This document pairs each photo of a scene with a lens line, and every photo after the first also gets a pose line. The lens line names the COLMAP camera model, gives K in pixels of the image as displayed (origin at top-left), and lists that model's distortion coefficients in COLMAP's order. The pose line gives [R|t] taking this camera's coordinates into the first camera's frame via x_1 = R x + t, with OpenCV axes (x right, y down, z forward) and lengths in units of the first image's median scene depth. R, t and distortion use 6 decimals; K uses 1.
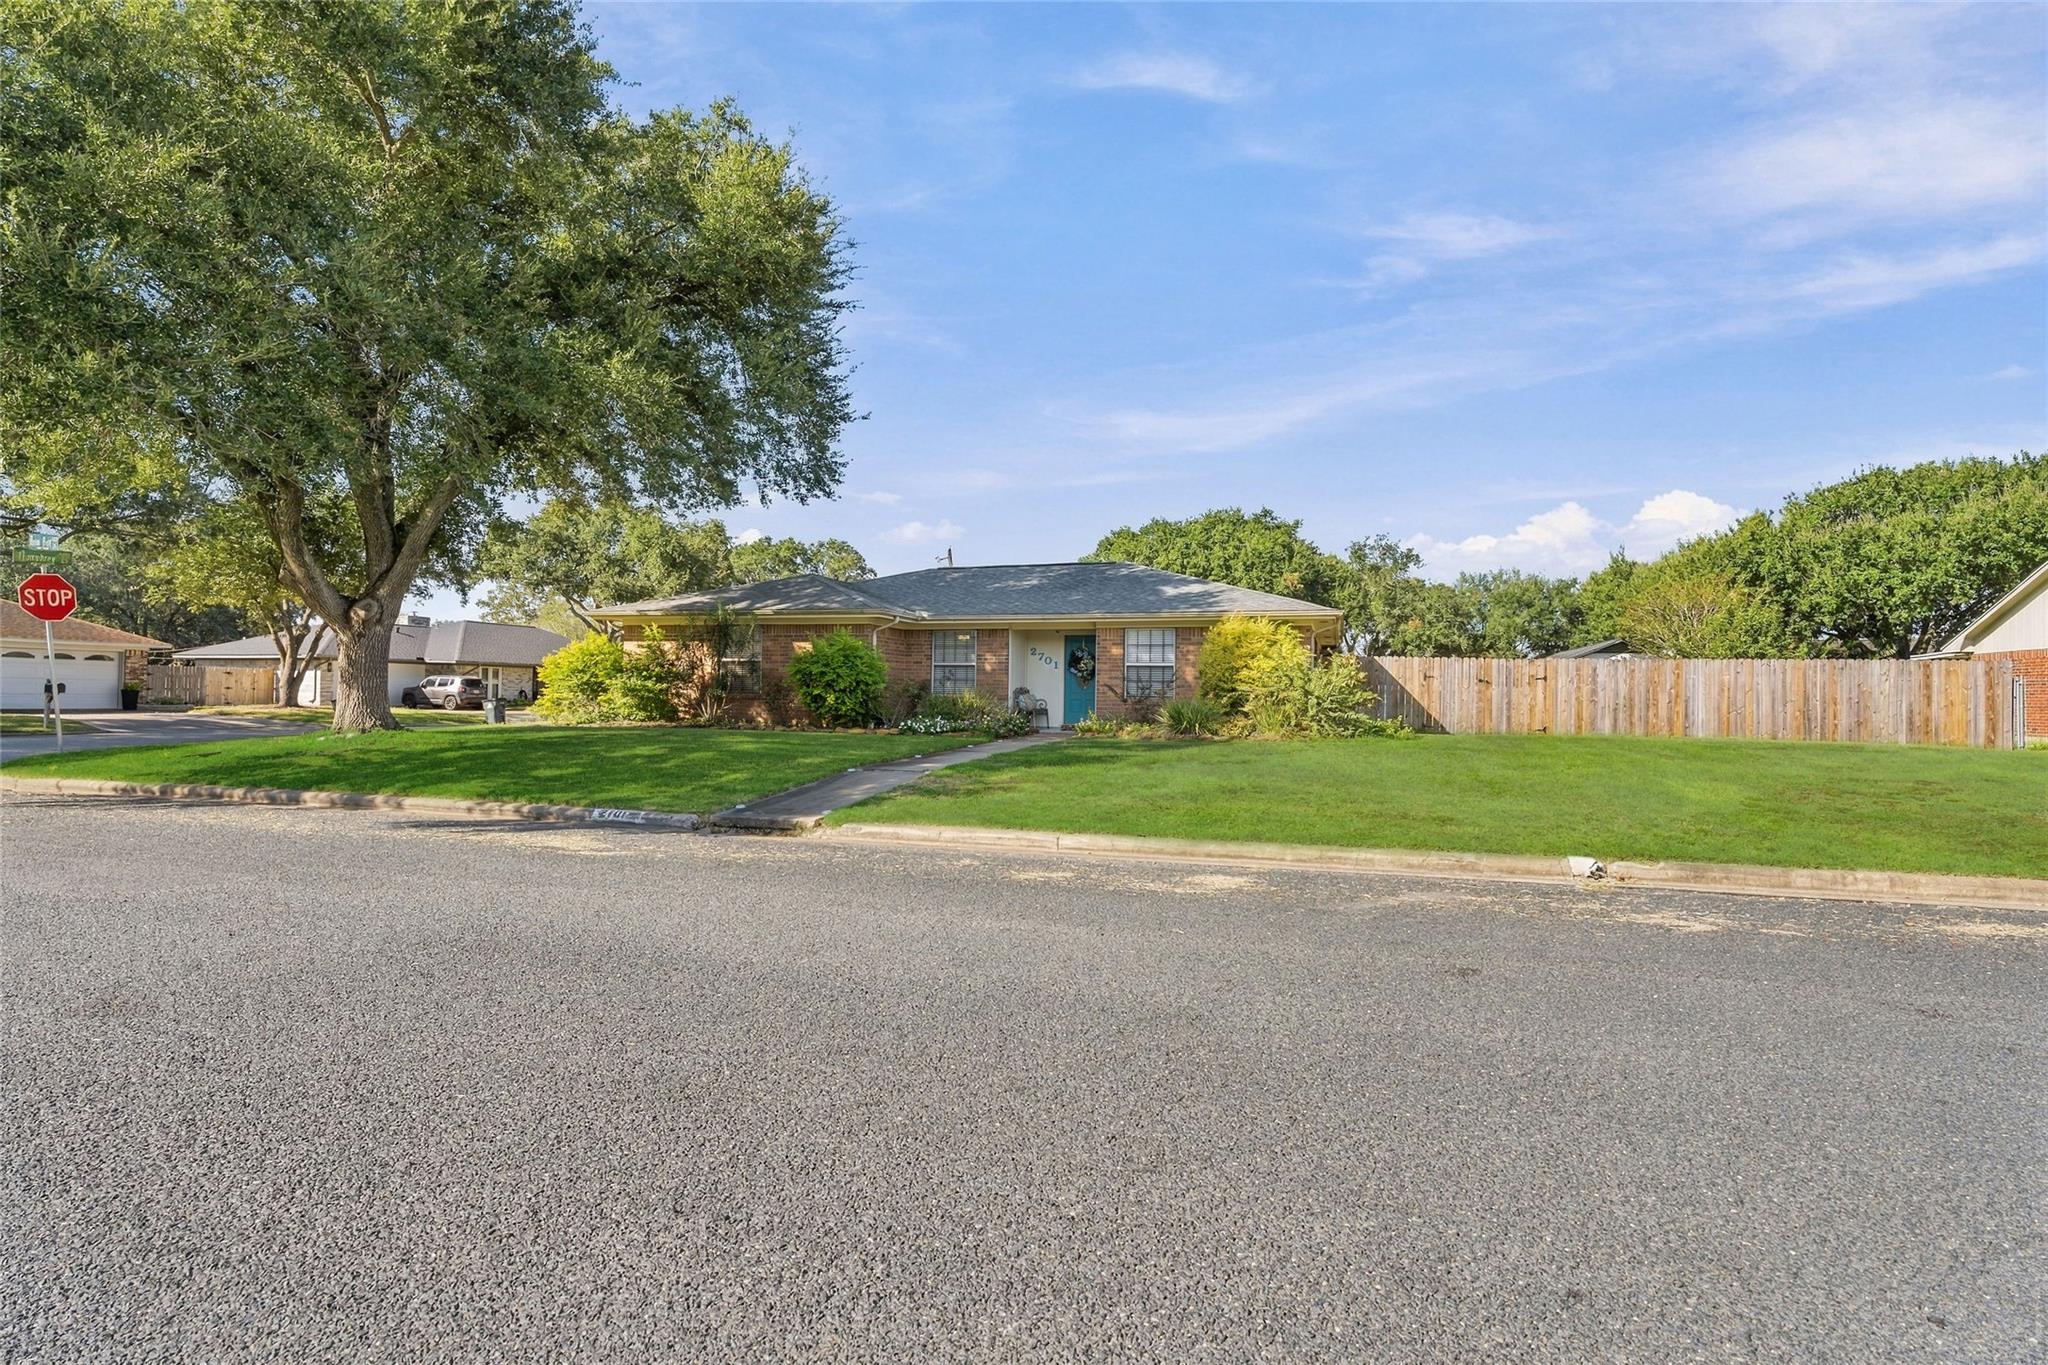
lens RADIAL K [[1164.6, 0, 1018.4], [0, 1164.6, 688.4], [0, 0, 1]] dist [-0.002861, -0.006034]
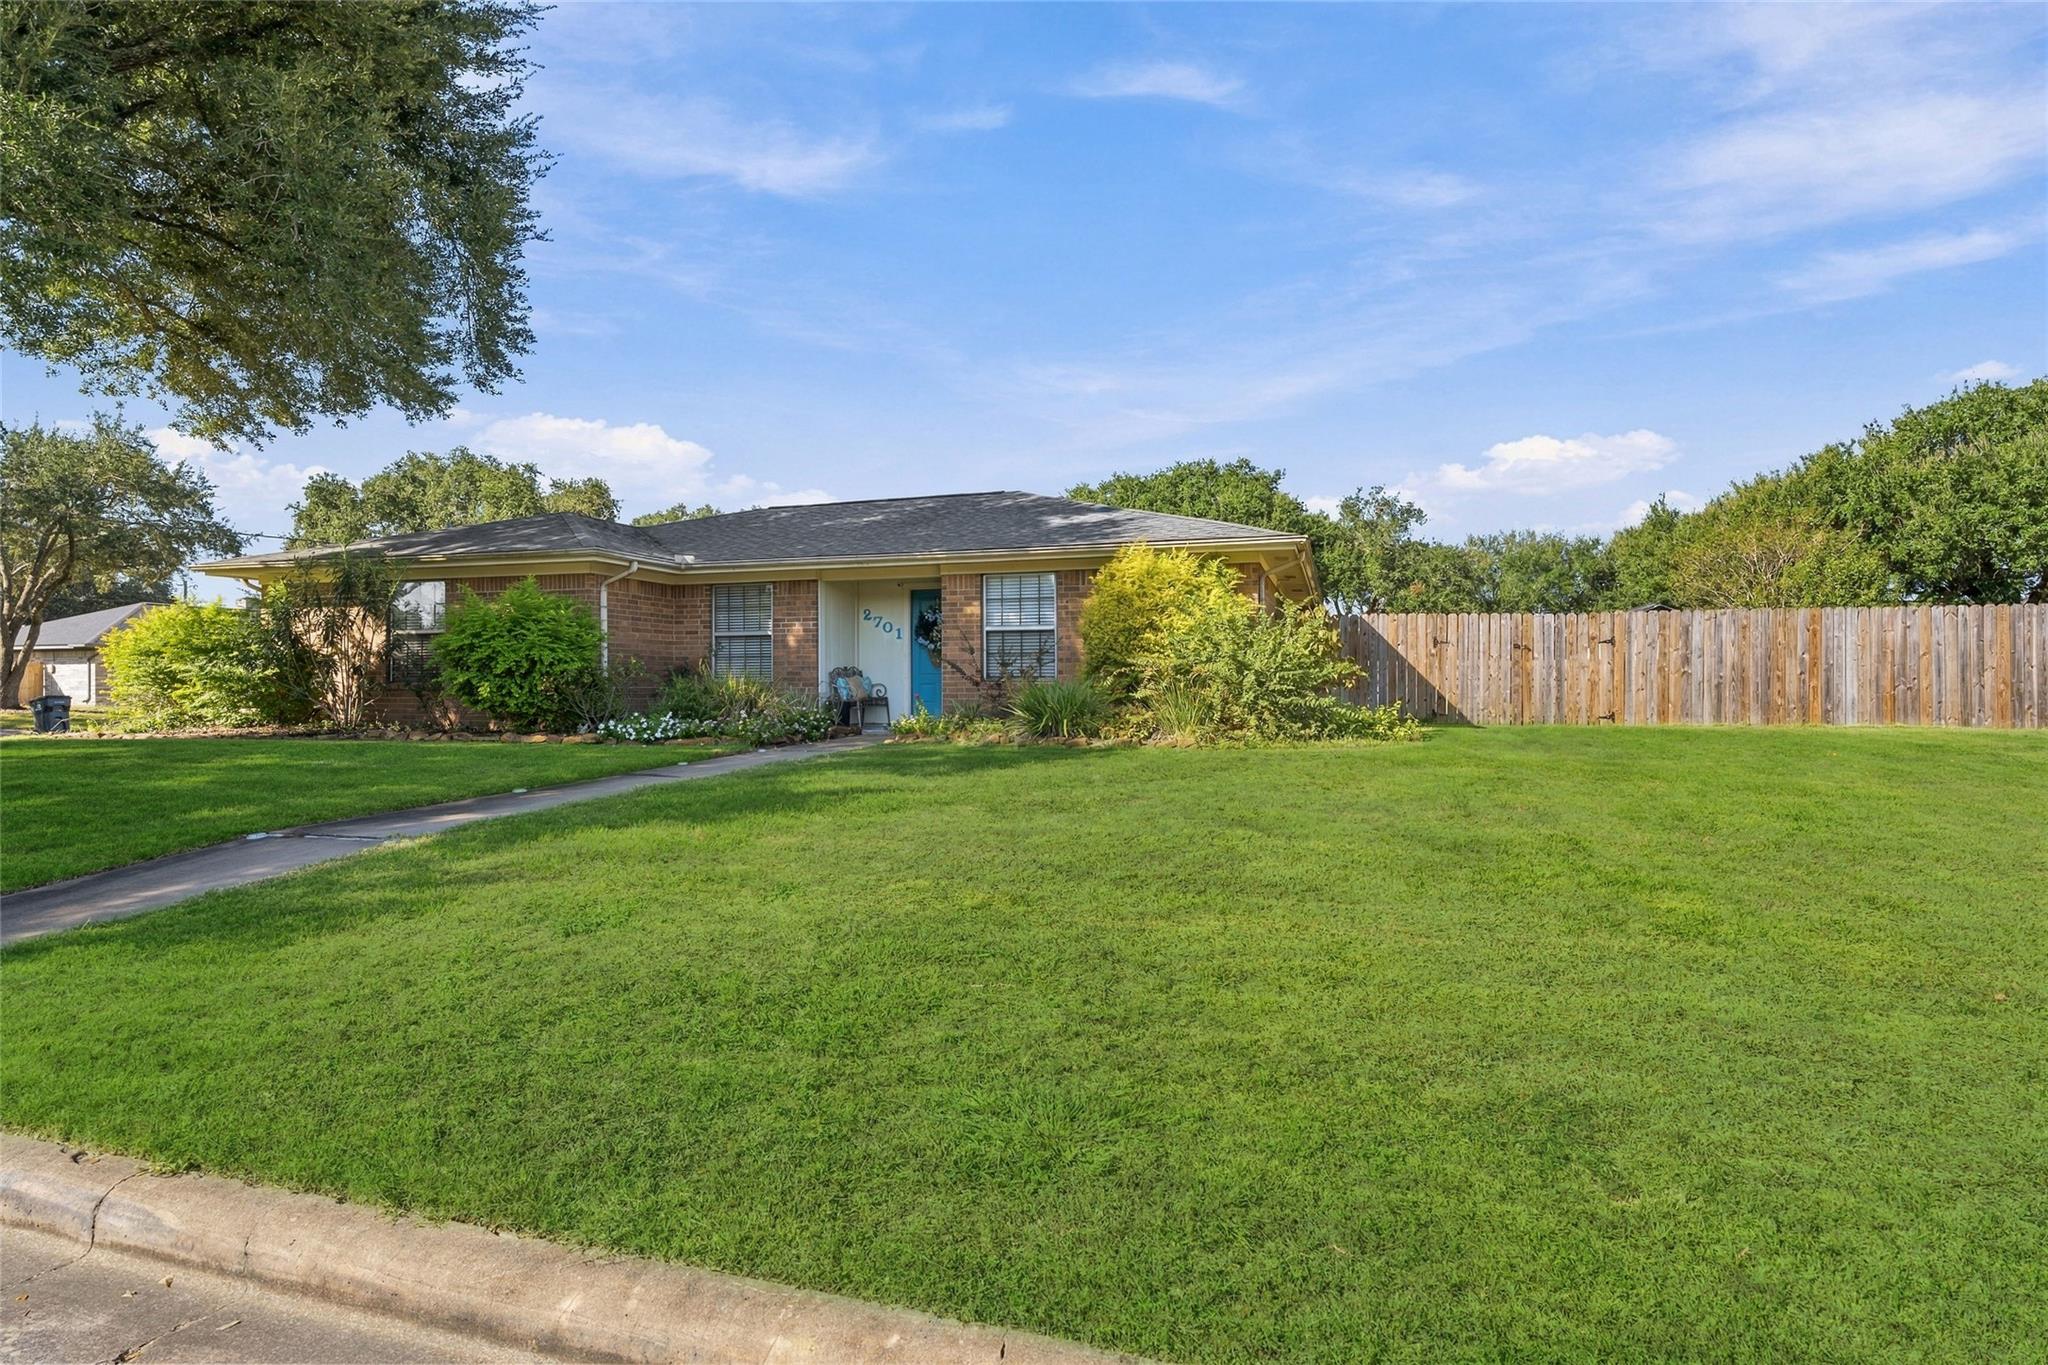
lens RADIAL K [[1109.5, 0, 1044.0], [0, 1109.5, 681.9], [0, 0, 1]] dist [-0.007933, 0.002324]
pose [[0.999875, -0.015516, 0.002917, 0.120525], [0.015498, 0.999860, 0.006284, 0.005952], [-0.003014, -0.006238, 0.999976, 0.357817]]
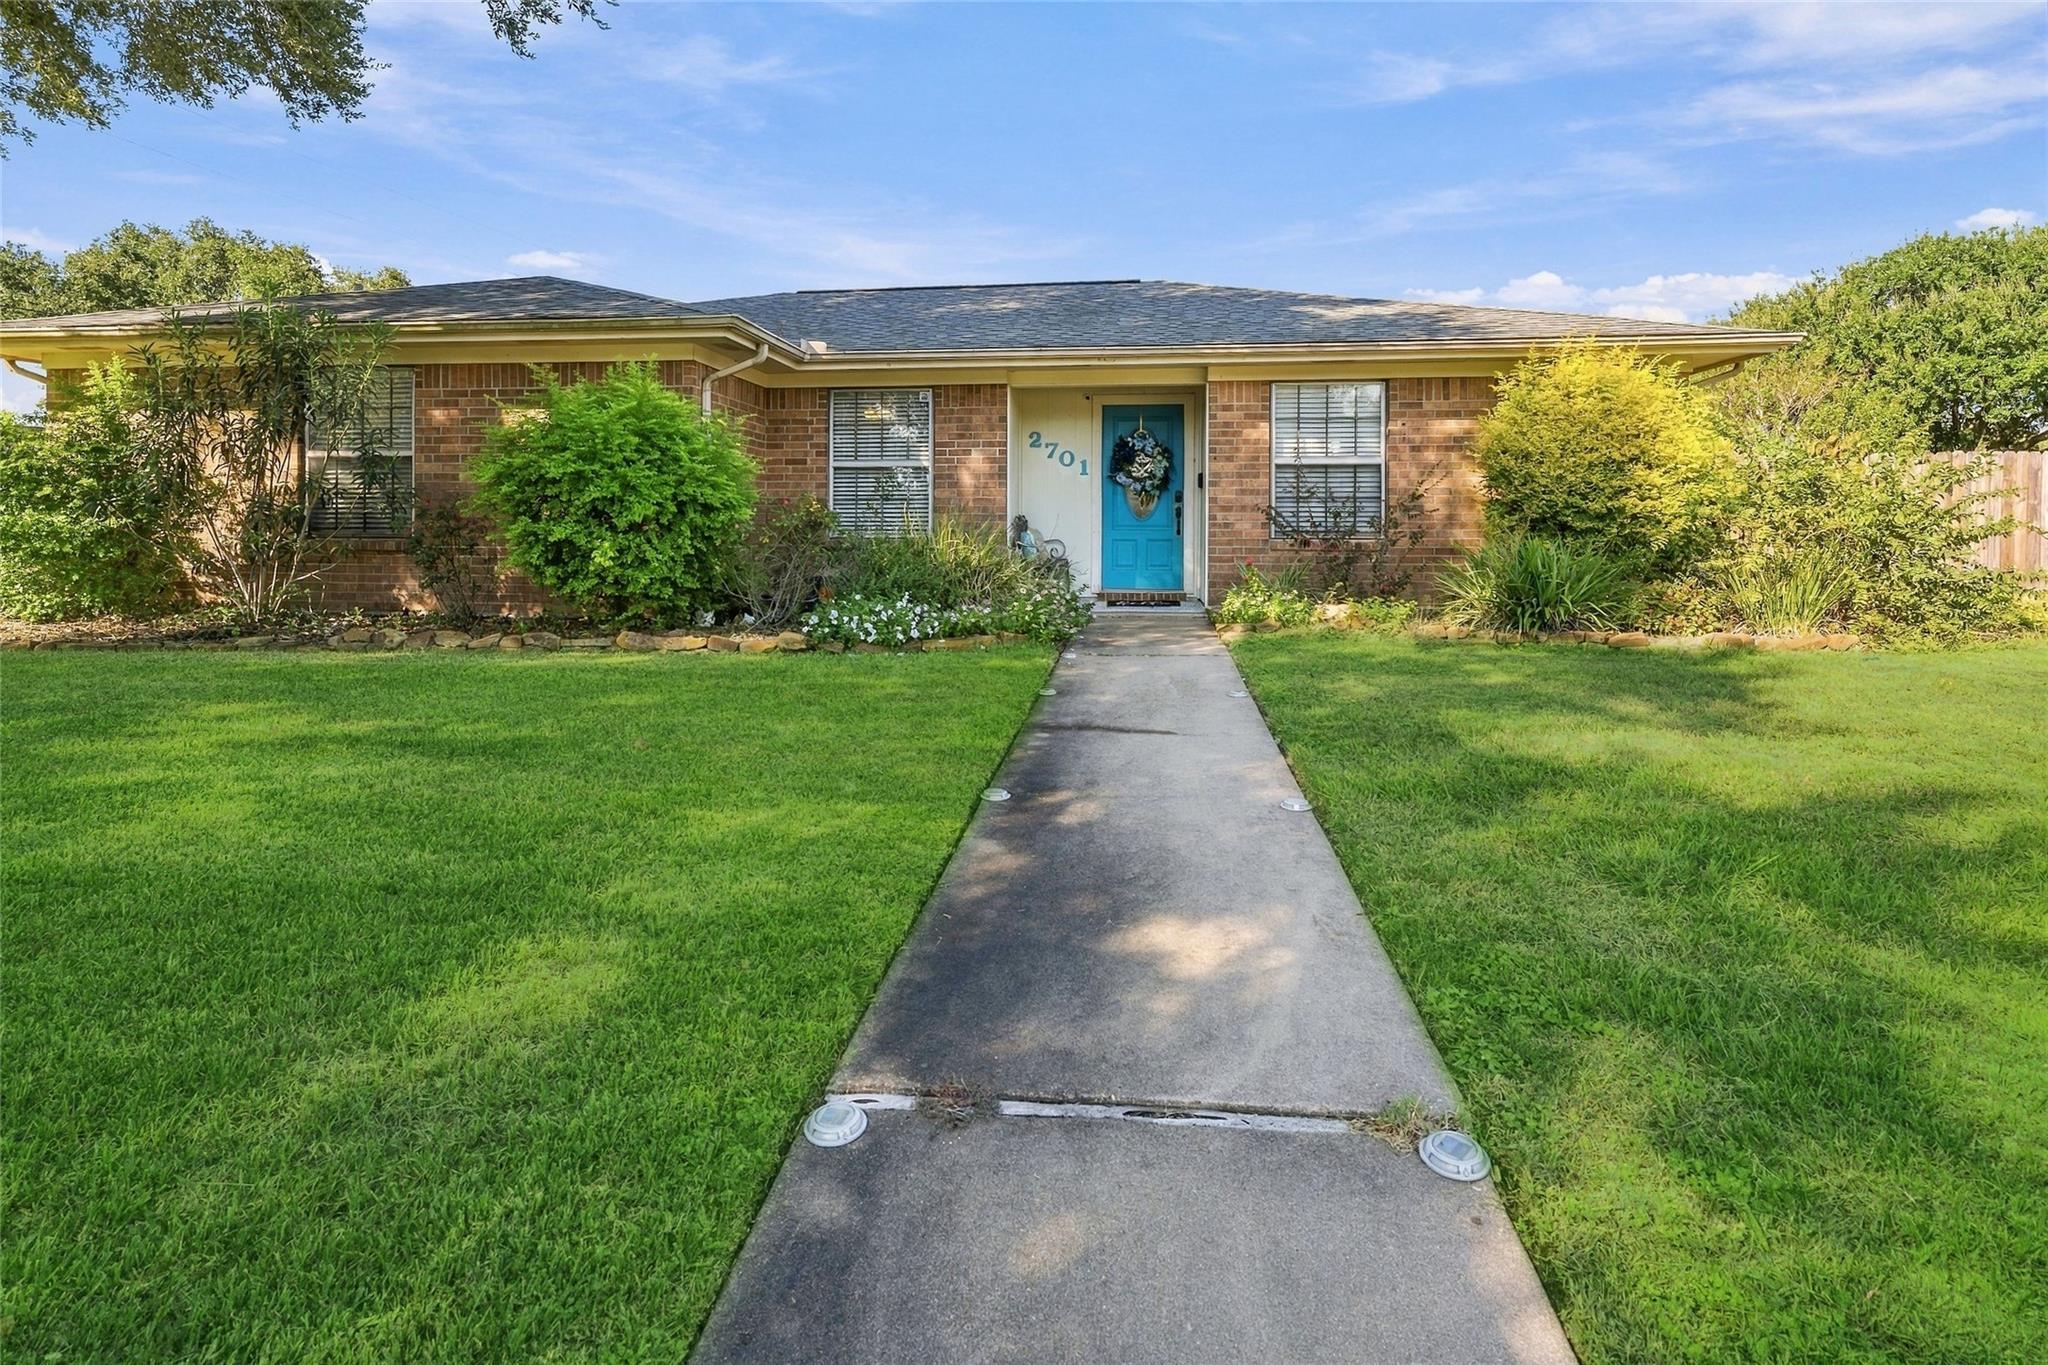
lens RADIAL K [[1109.5, 0, 988.5], [0, 1109.5, 542.1], [0, 0, 1]] dist [-0.007933, 0.002324]
pose [[0.979957, -0.015524, 0.198602, -0.101552], [0.010870, 0.999641, 0.024503, -0.000929], [-0.198911, -0.021853, 0.979774, 0.580490]]
